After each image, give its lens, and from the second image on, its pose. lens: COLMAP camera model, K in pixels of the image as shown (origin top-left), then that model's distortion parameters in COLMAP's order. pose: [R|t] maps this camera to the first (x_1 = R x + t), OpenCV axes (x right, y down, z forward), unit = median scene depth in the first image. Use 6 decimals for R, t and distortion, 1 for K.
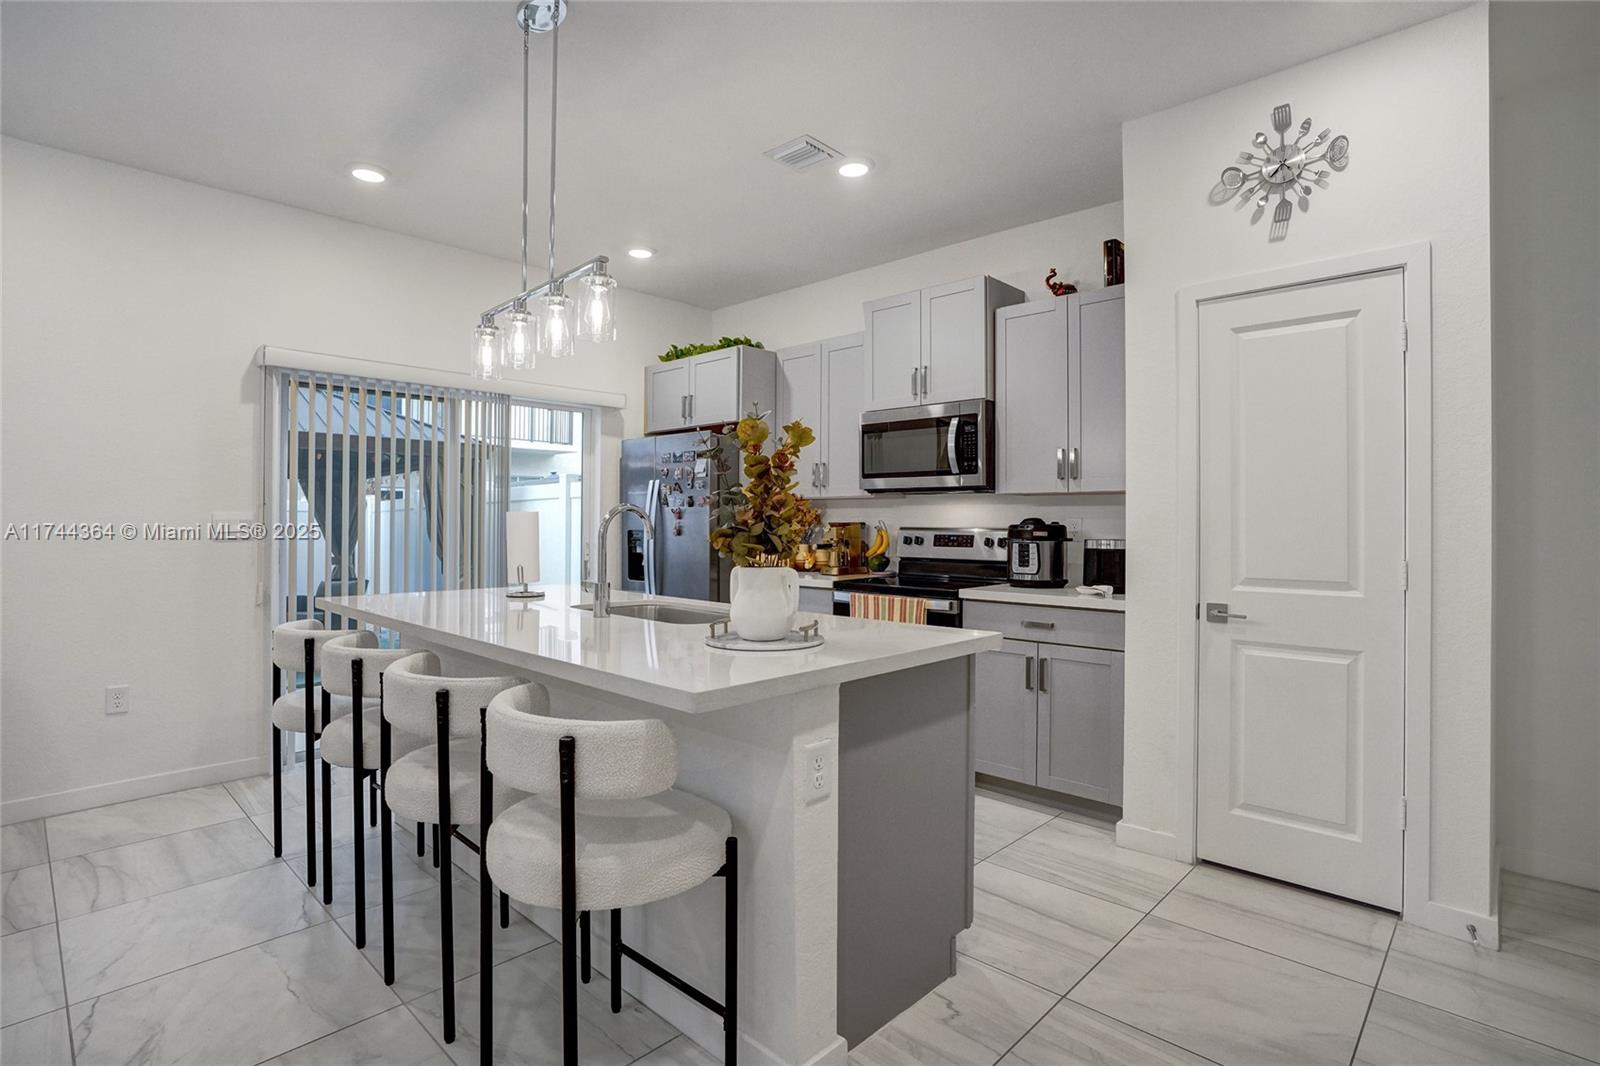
lens RADIAL K [[770.9, 0, 853.3], [0, 770.9, 518.2], [0, 0, 1]] dist [-0.000047, 0.000276]
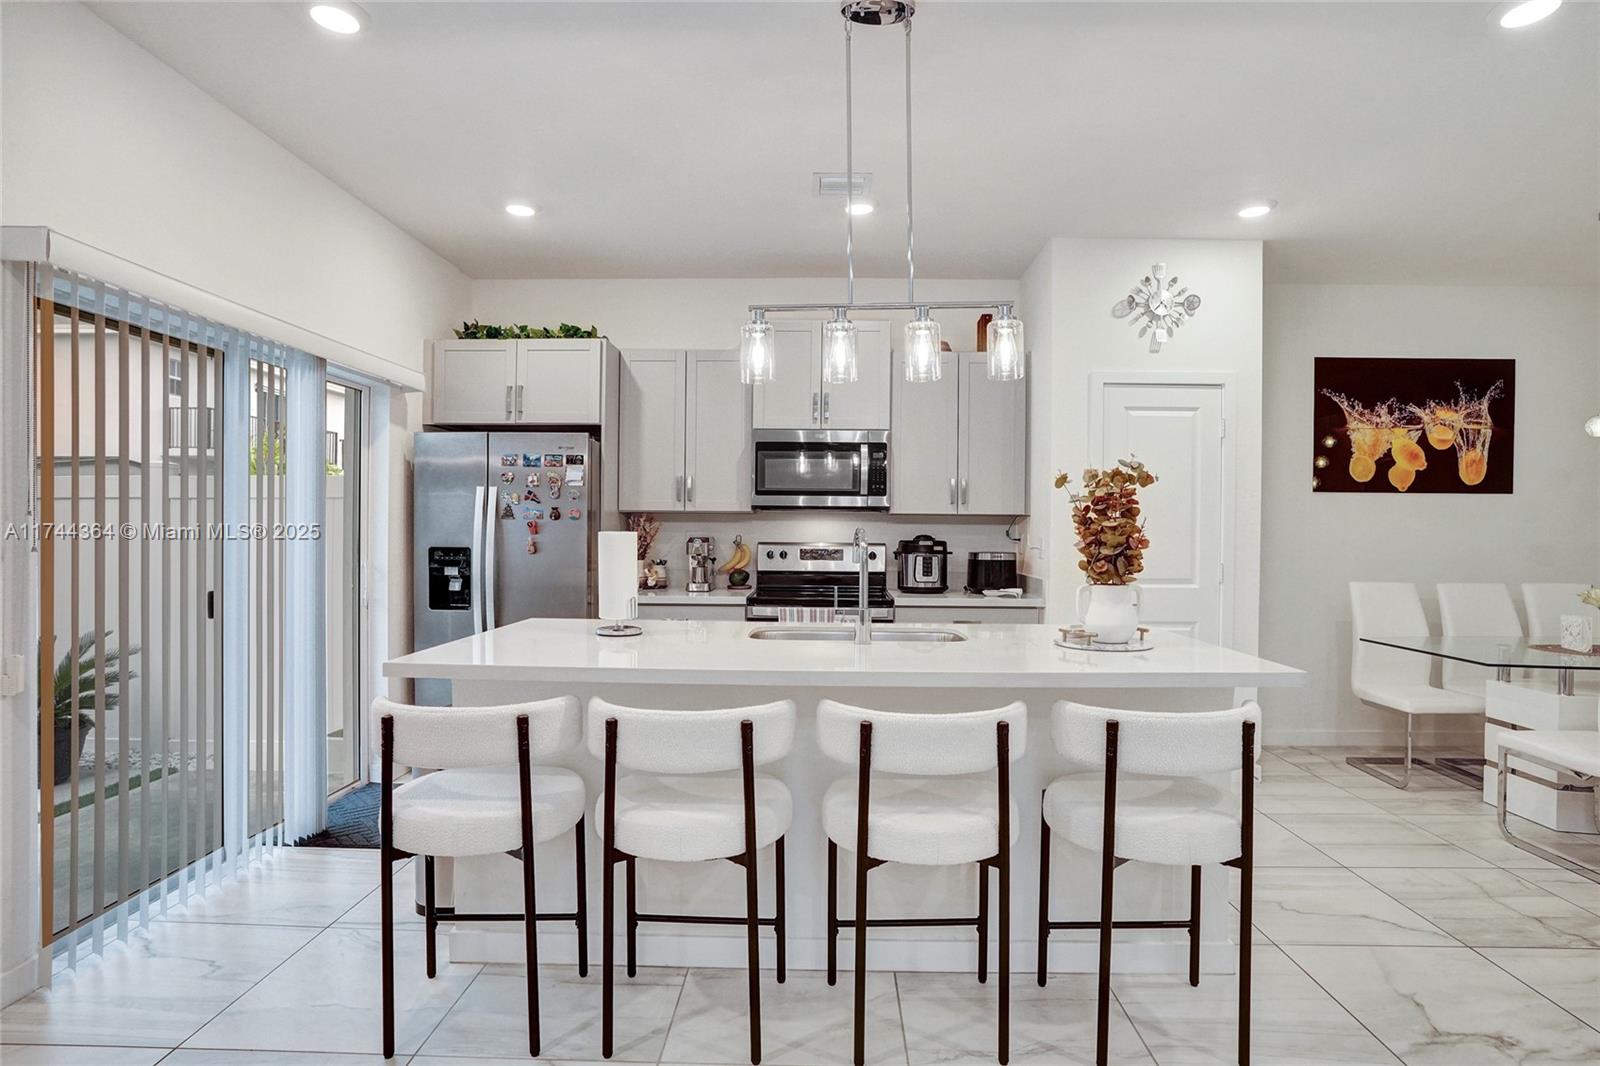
lens RADIAL K [[770.9, 0, 804.1], [0, 770.9, 535.8], [0, 0, 1]] dist [-0.000047, 0.000276]
pose [[0.767310, -0.002159, 0.641273, -0.641937], [-0.008639, 0.999869, 0.013704, -0.012870], [-0.641219, -0.016055, 0.767190, 0.194083]]
